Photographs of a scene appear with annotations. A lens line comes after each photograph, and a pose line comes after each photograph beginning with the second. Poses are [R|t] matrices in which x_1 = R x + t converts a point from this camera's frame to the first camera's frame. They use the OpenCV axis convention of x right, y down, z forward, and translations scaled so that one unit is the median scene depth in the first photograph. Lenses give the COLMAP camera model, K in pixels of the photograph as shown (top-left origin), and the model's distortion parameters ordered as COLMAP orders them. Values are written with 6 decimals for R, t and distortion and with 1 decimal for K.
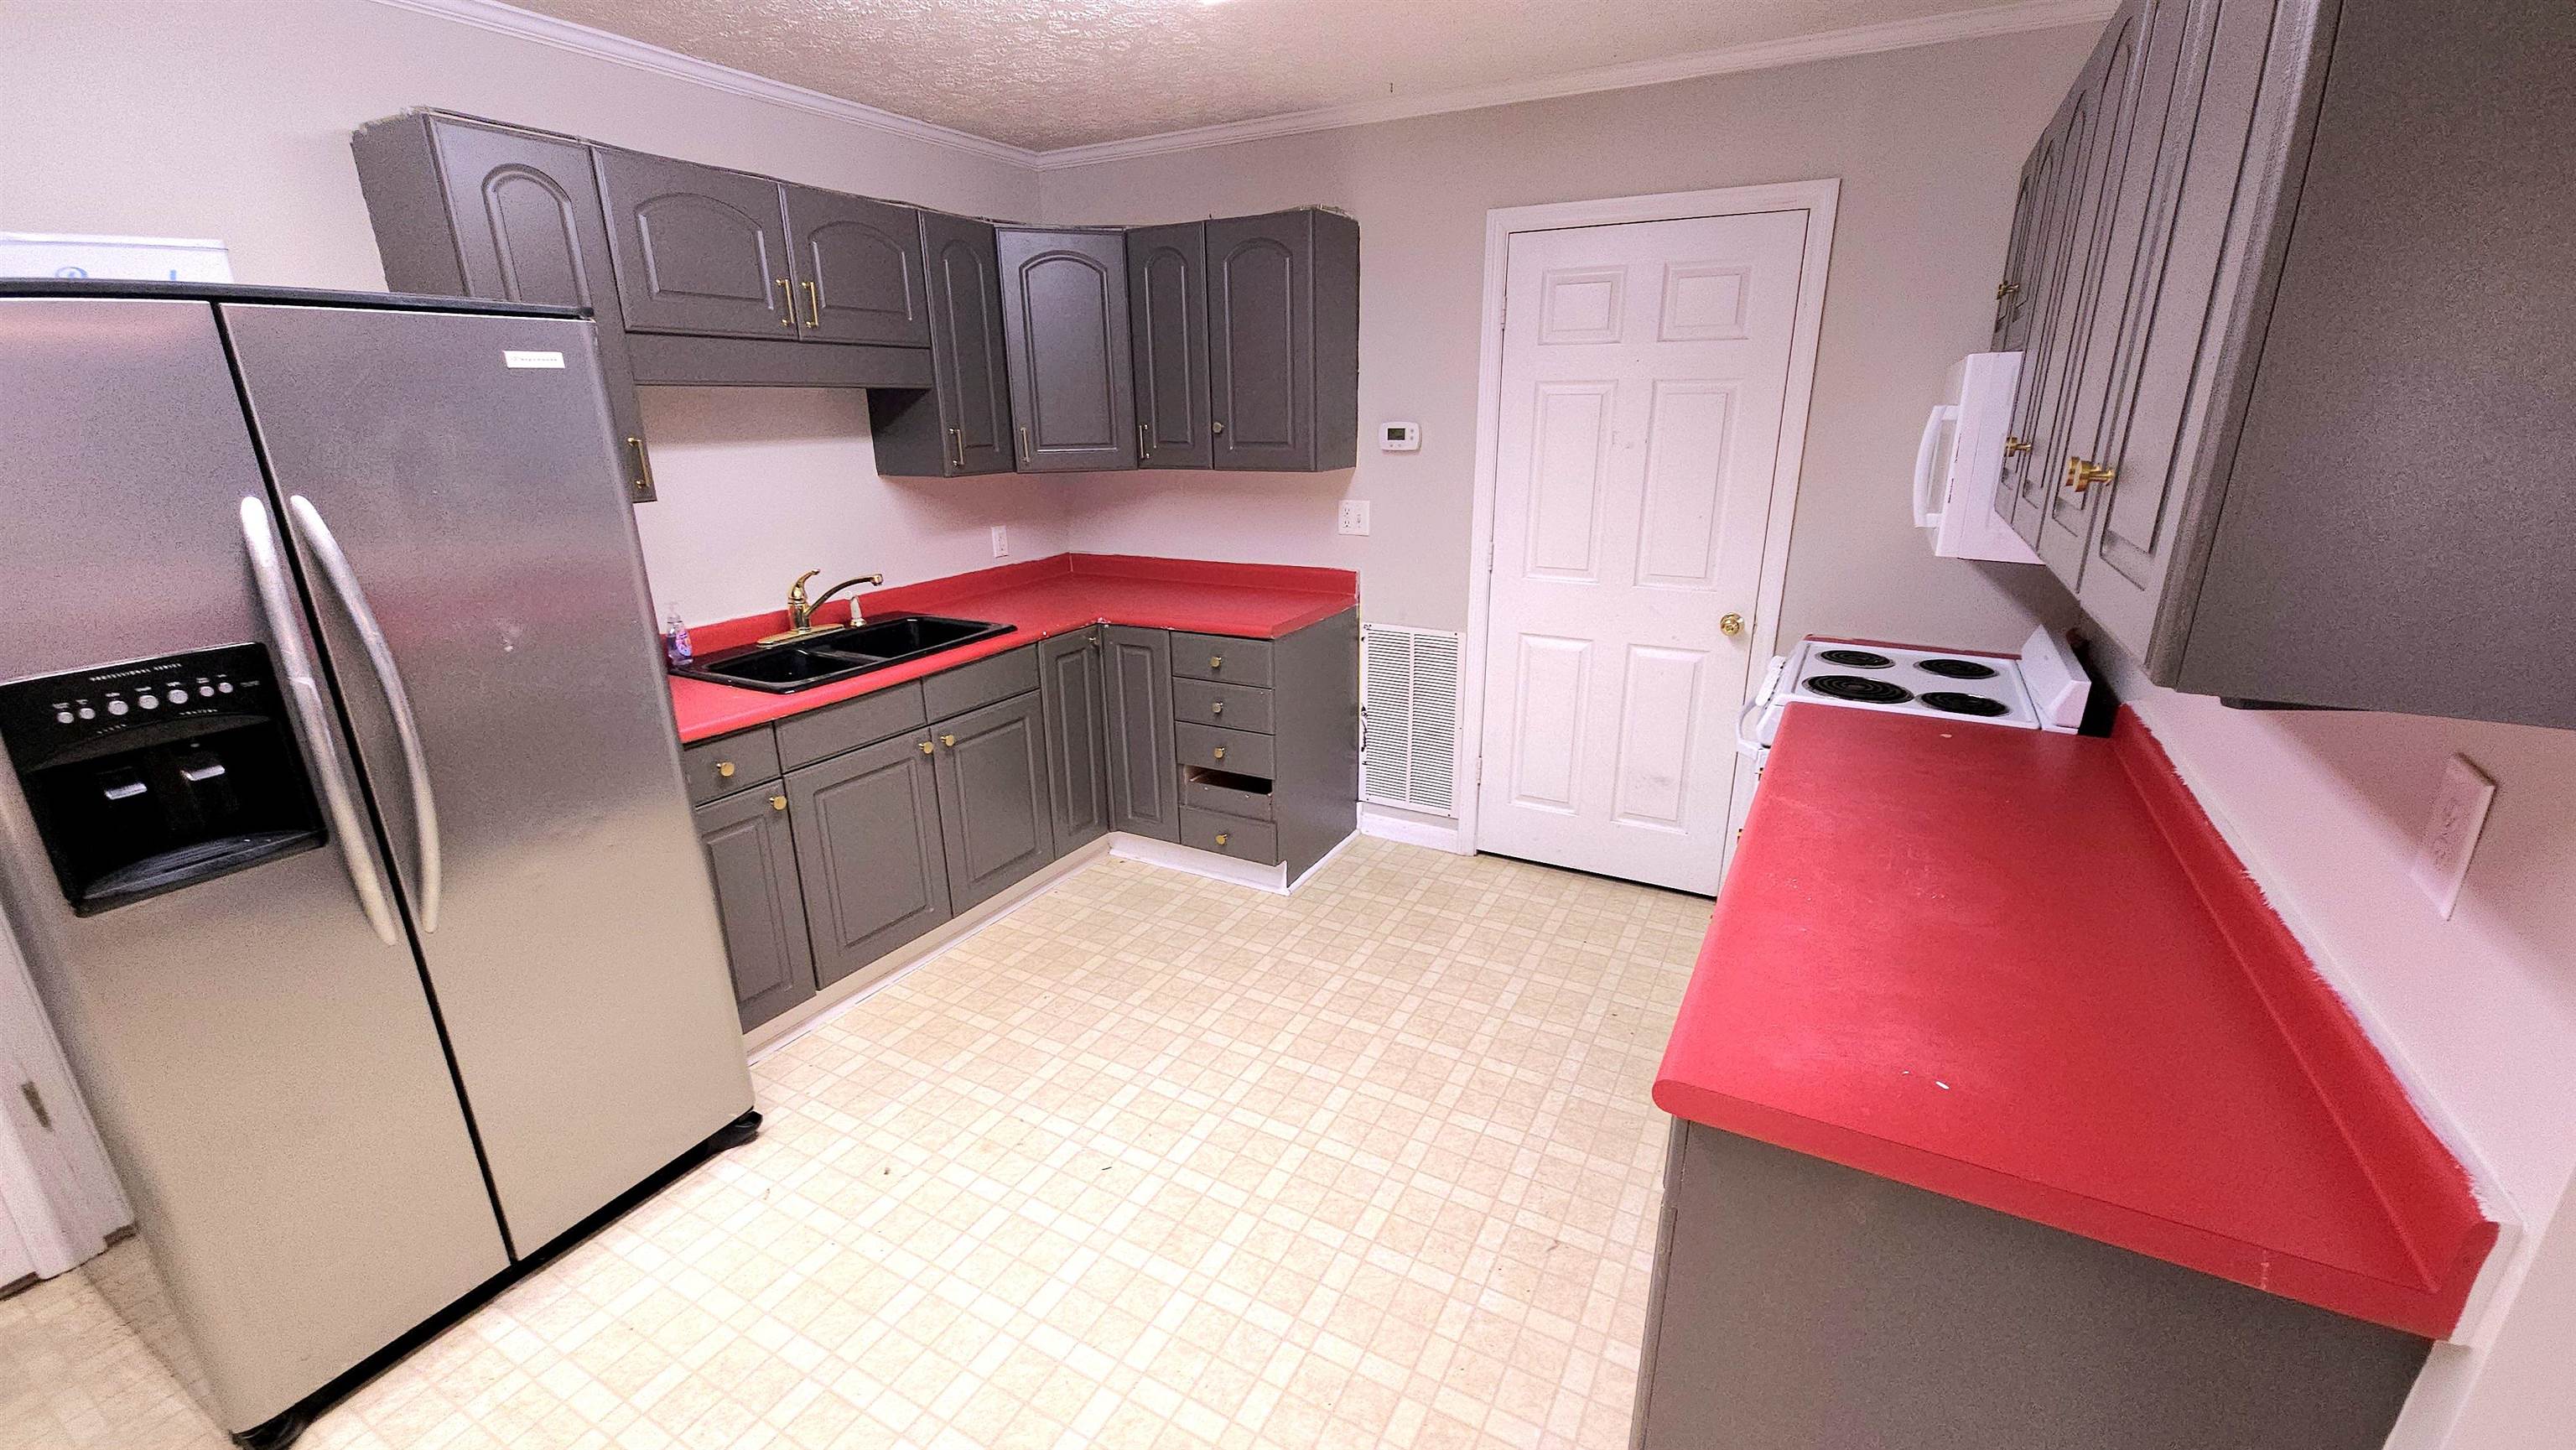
lens RADIAL K [[1044.2, 0, 1285.4], [0, 1044.2, 734.6], [0, 0, 1]] dist [0.007846, -0.000190]
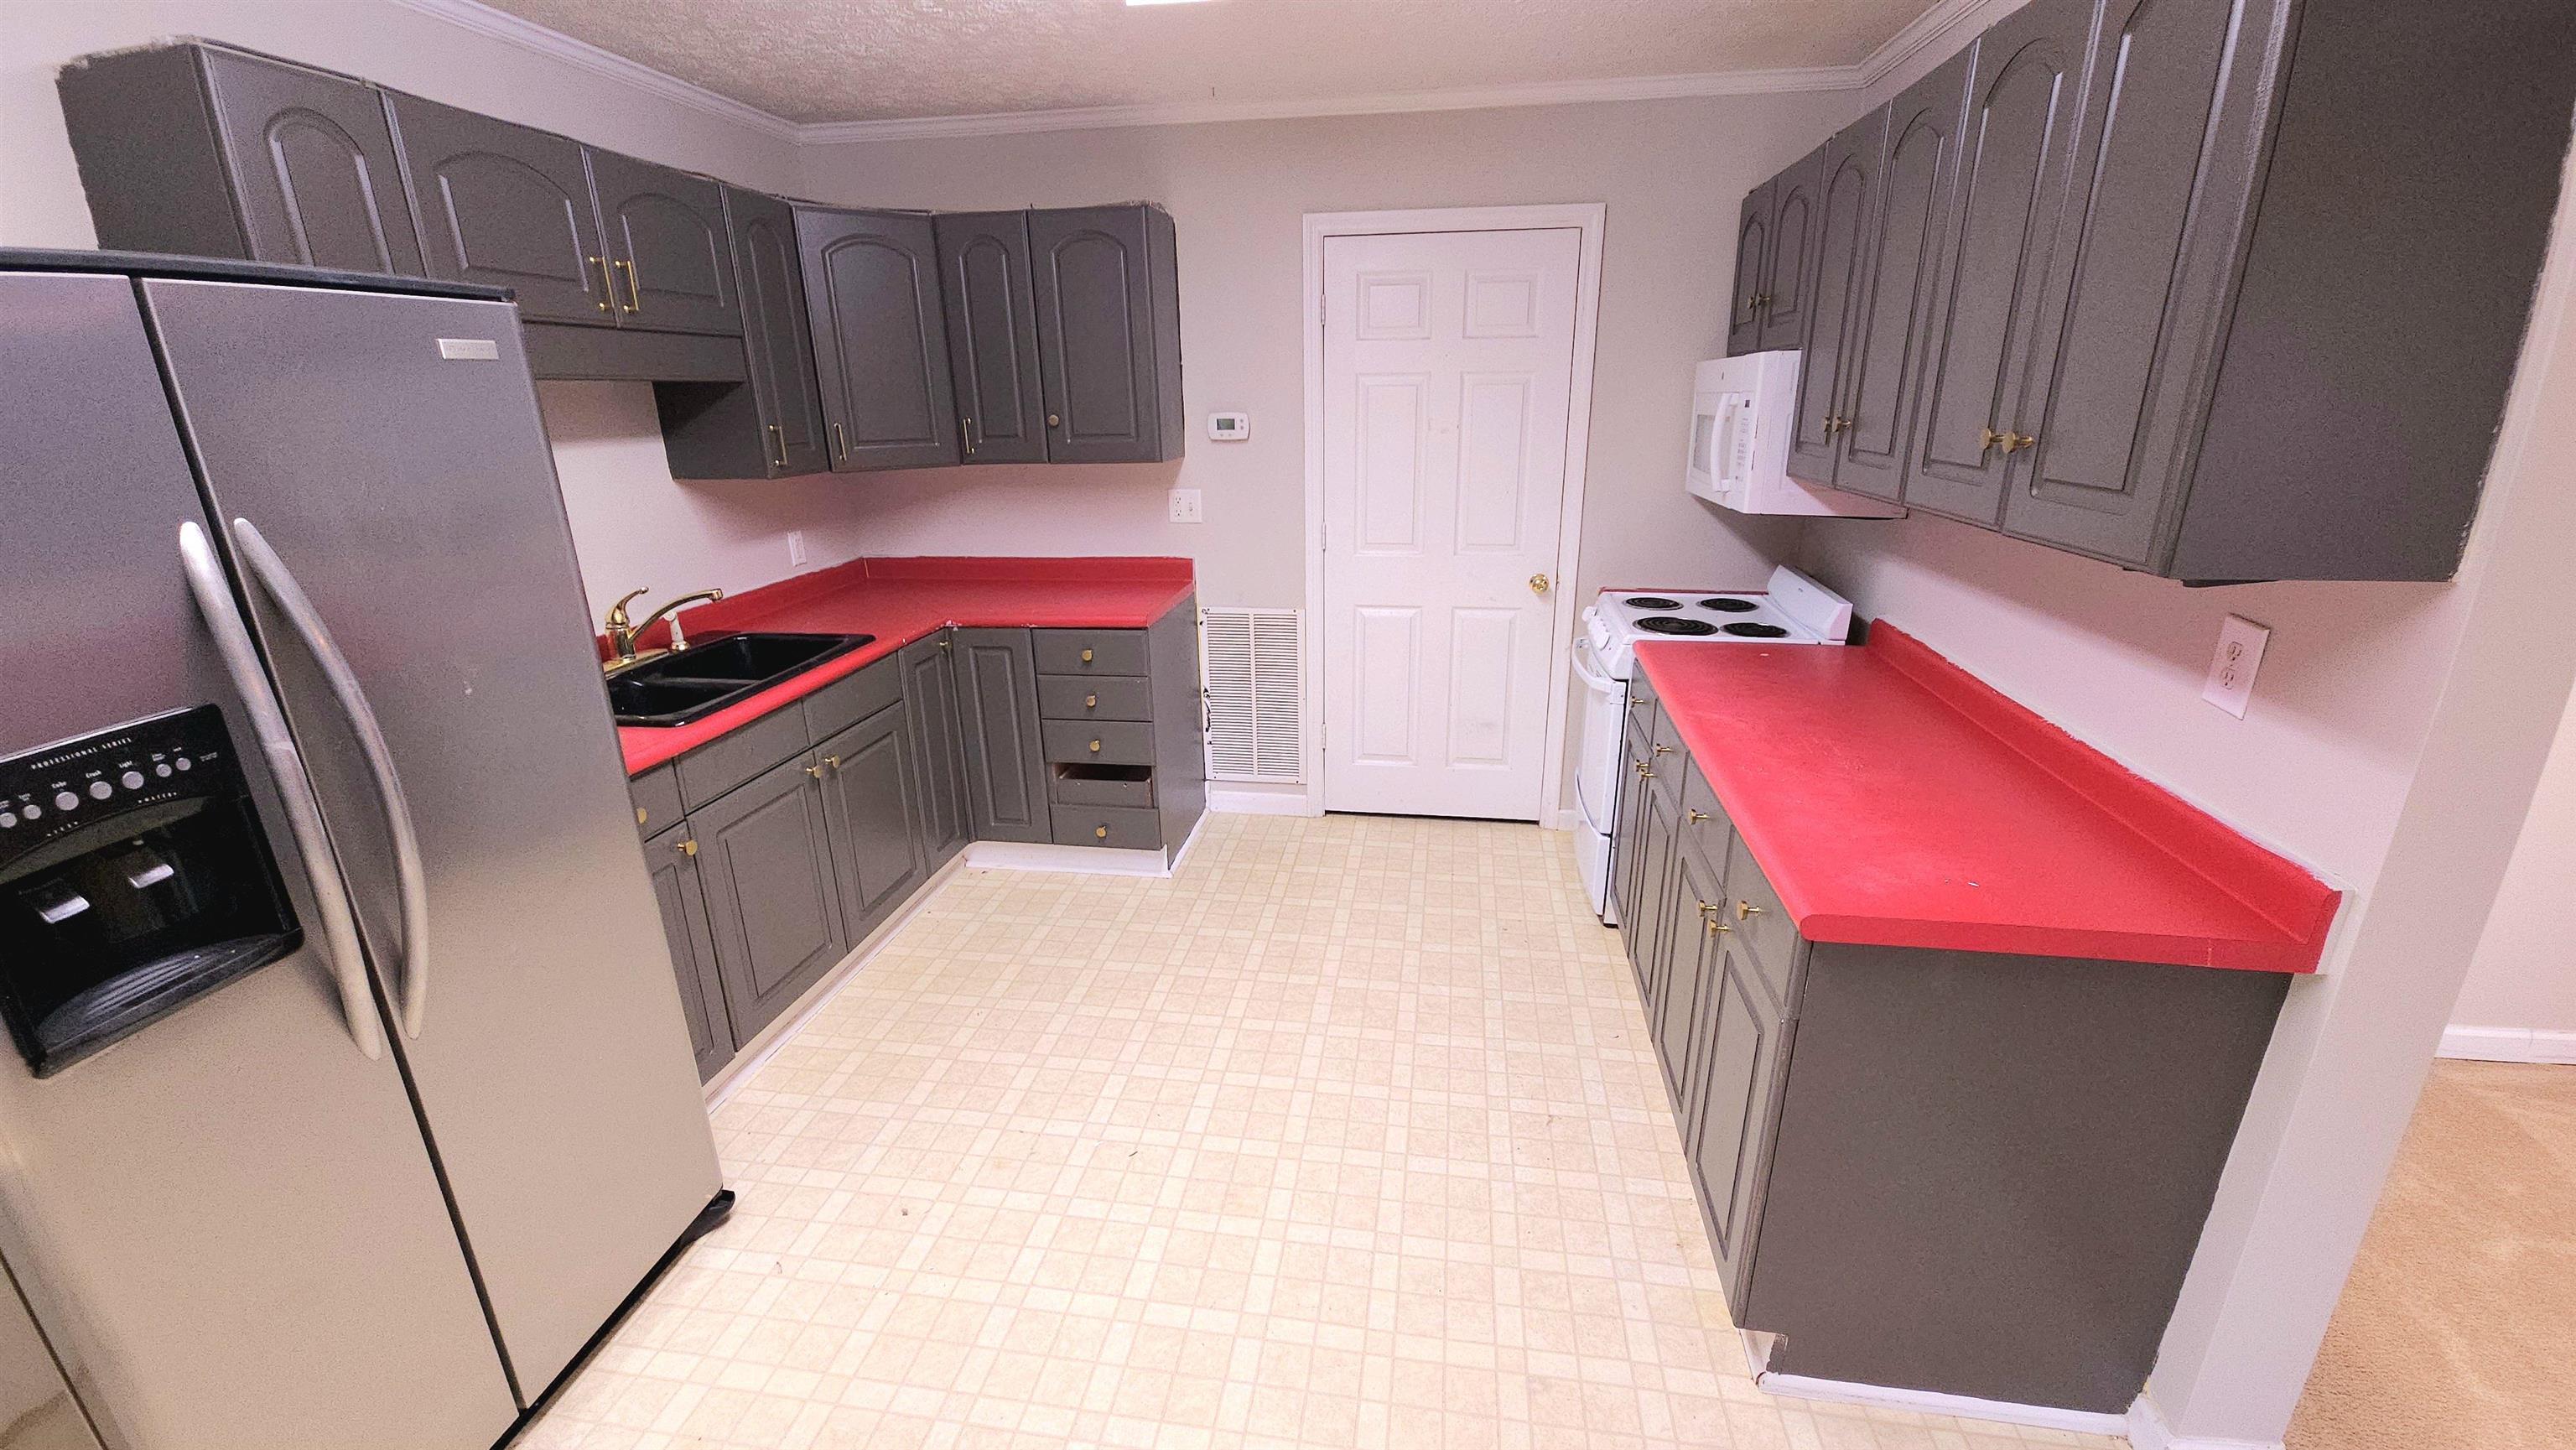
lens RADIAL K [[1044.2, 0, 1285.4], [0, 1044.2, 734.6], [0, 0, 1]] dist [0.007846, -0.000190]
pose [[0.941621, -0.110956, 0.317864, -0.221321], [0.108687, 0.993764, 0.024922, 0.001722], [-0.318647, 0.011081, 0.947809, -0.007333]]
